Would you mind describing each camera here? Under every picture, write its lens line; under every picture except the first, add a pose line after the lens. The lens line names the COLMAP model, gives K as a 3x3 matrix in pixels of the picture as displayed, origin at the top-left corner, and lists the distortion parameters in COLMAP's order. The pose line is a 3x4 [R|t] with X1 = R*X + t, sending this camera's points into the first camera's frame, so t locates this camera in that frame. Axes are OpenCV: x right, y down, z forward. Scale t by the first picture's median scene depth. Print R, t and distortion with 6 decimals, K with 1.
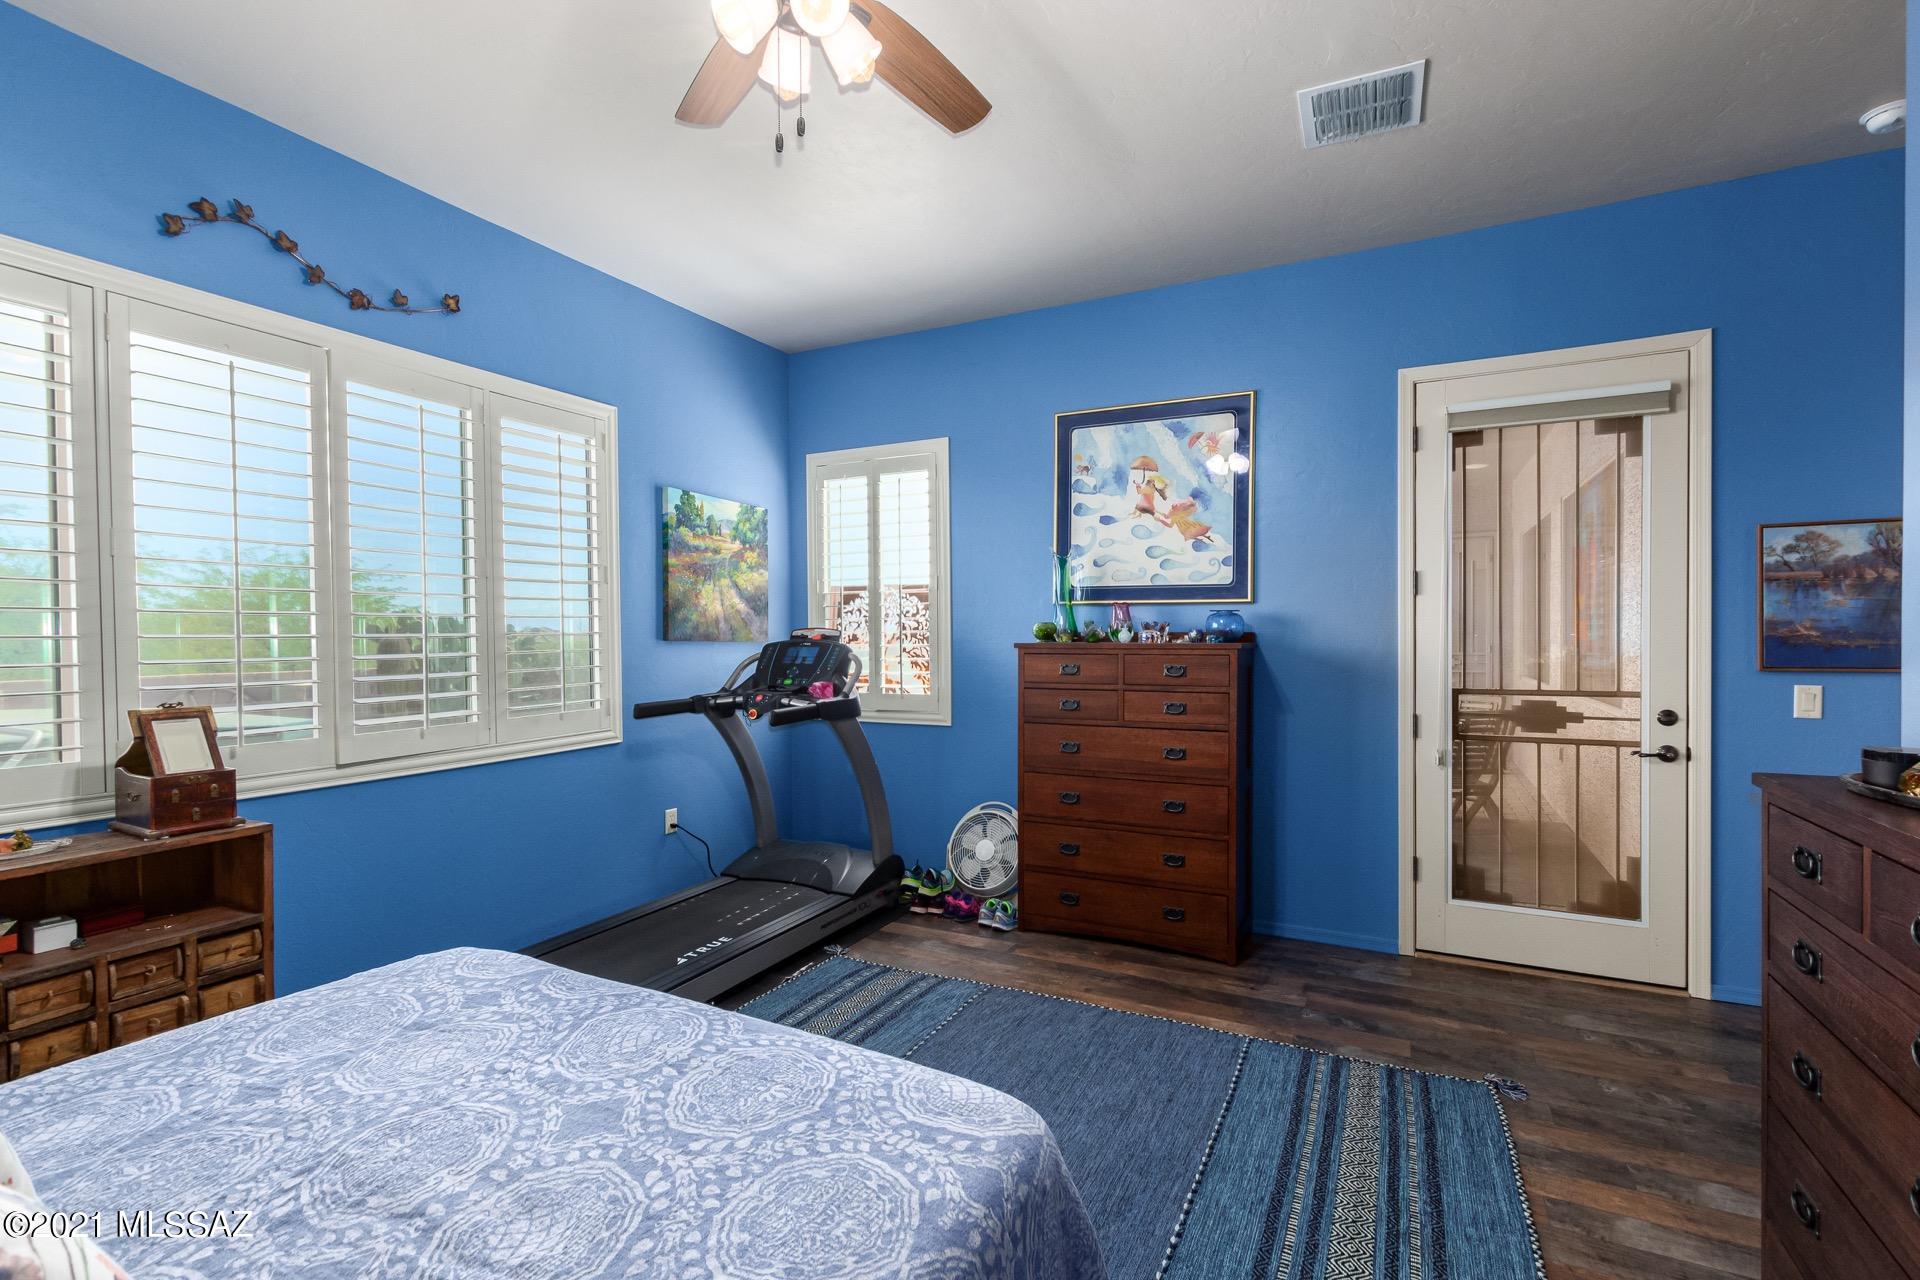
lens RADIAL K [[873.8, 0, 954.6], [0, 873.8, 638.5], [0, 0, 1]] dist [0.008994, -0.002567]
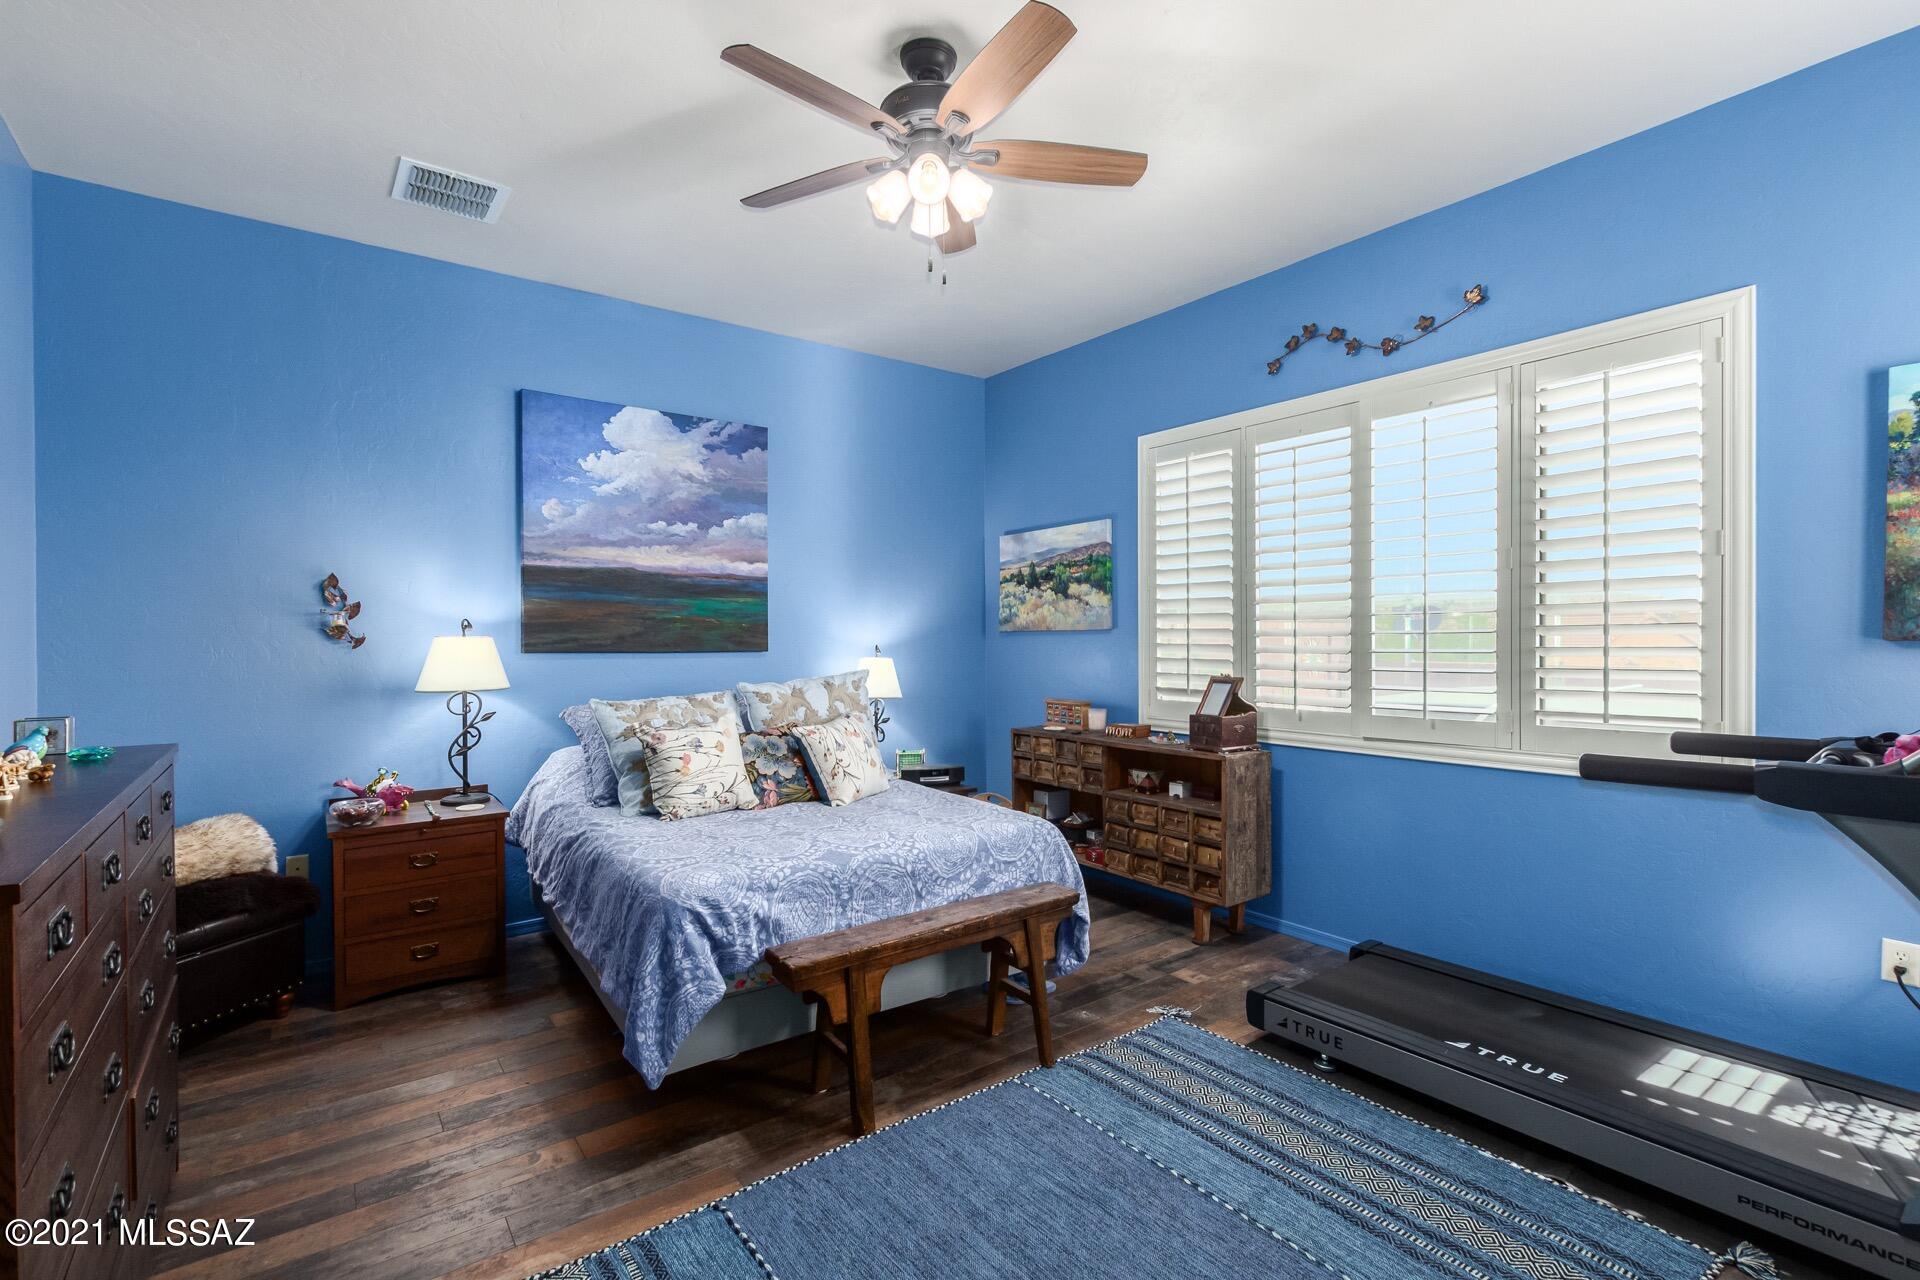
lens RADIAL K [[873.8, 0, 967.3], [0, 873.8, 647.9], [0, 0, 1]] dist [0.008994, -0.002567]
pose [[-0.429397, 0.015647, -0.902980, 0.528323], [-0.001862, 0.999832, 0.018211, -0.002238], [0.903114, 0.009501, -0.429296, 0.844298]]
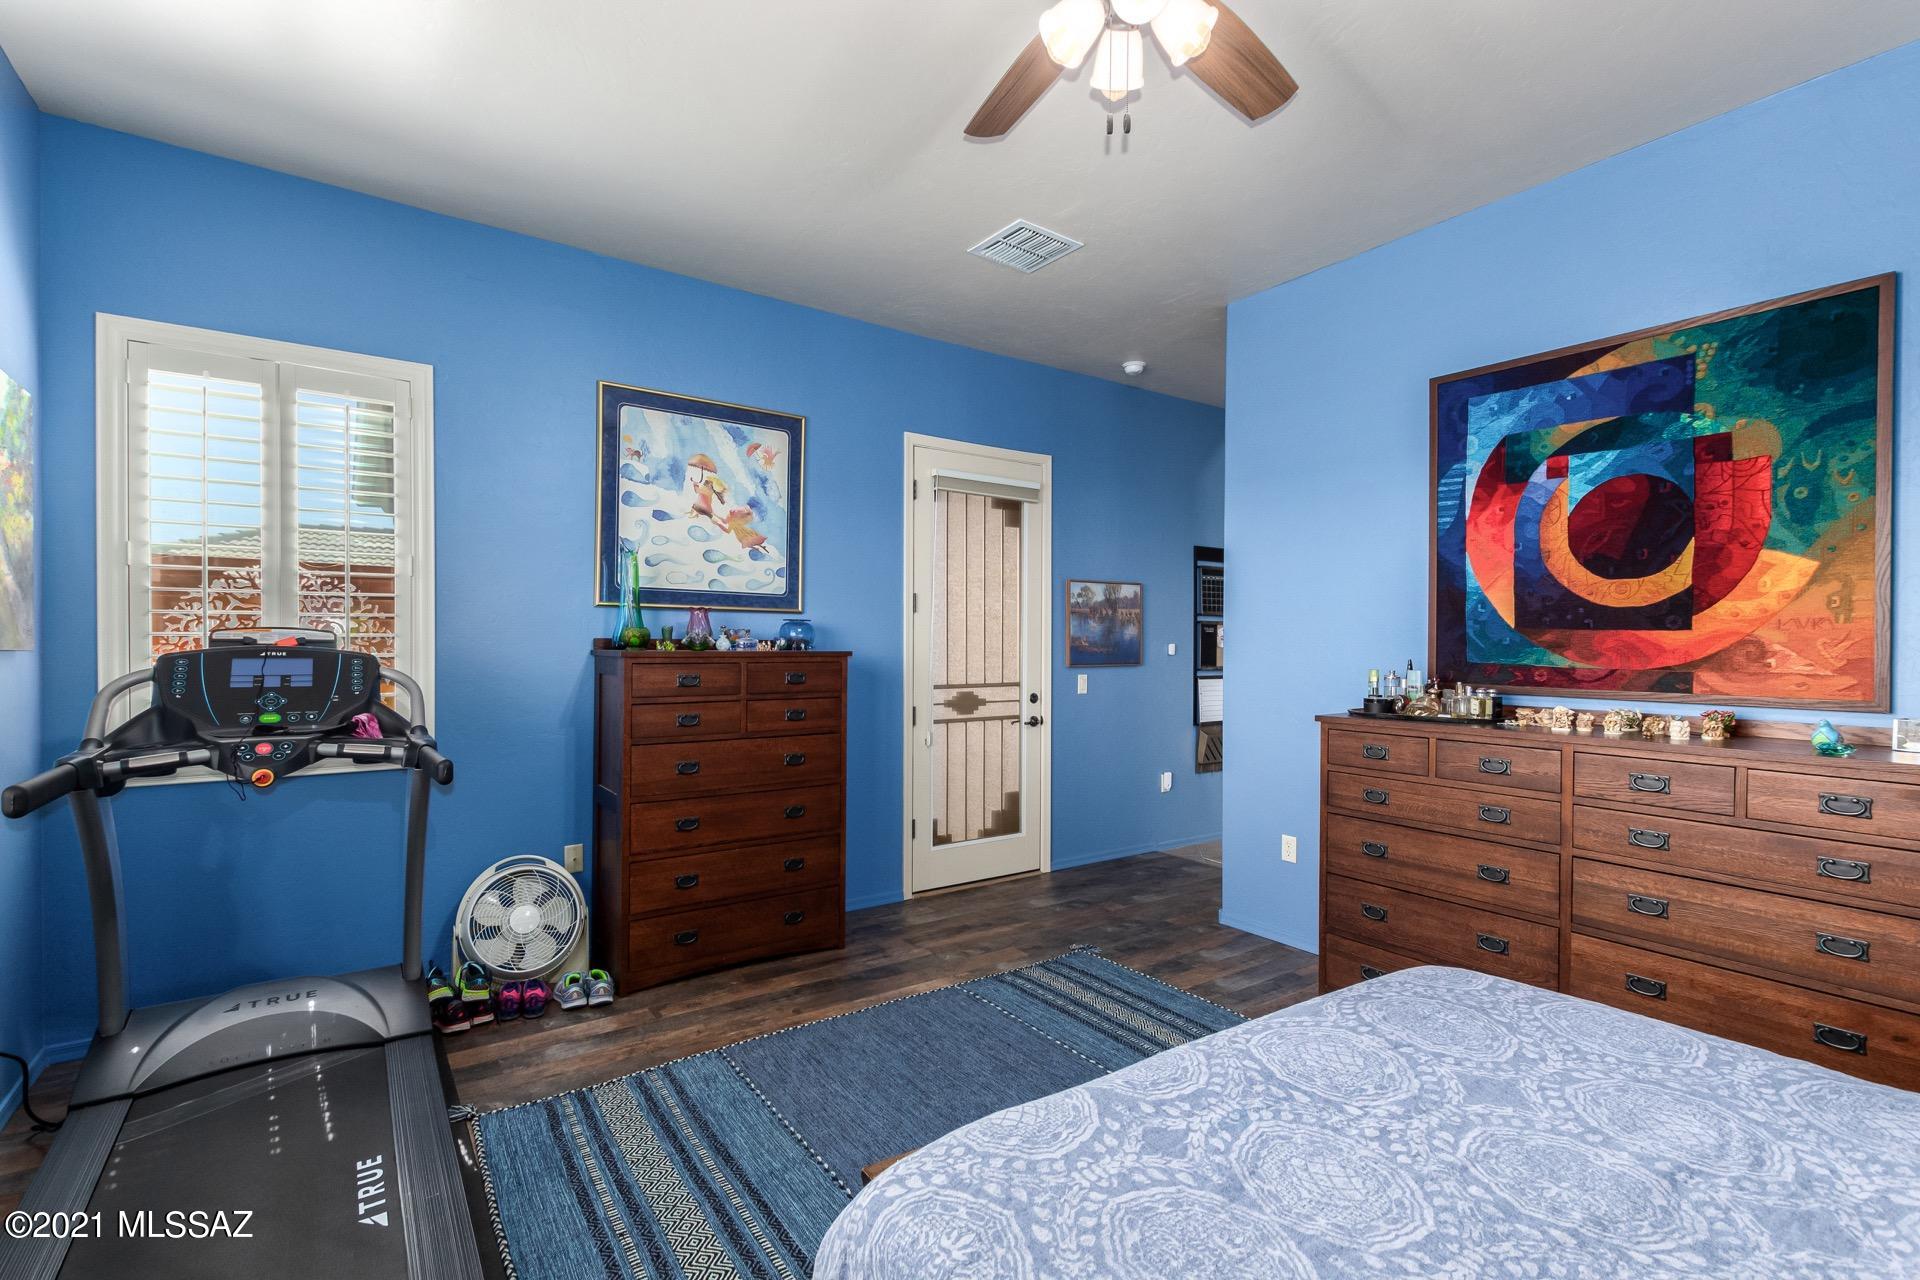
lens RADIAL K [[873.8, 0, 951.9], [0, 873.8, 638.0], [0, 0, 1]] dist [0.008994, -0.002567]
pose [[0.465244, 0.010260, 0.885123, -0.590420], [-0.004095, 0.999947, -0.009439, -0.001173], [-0.885173, 0.000767, 0.465261, 0.377249]]
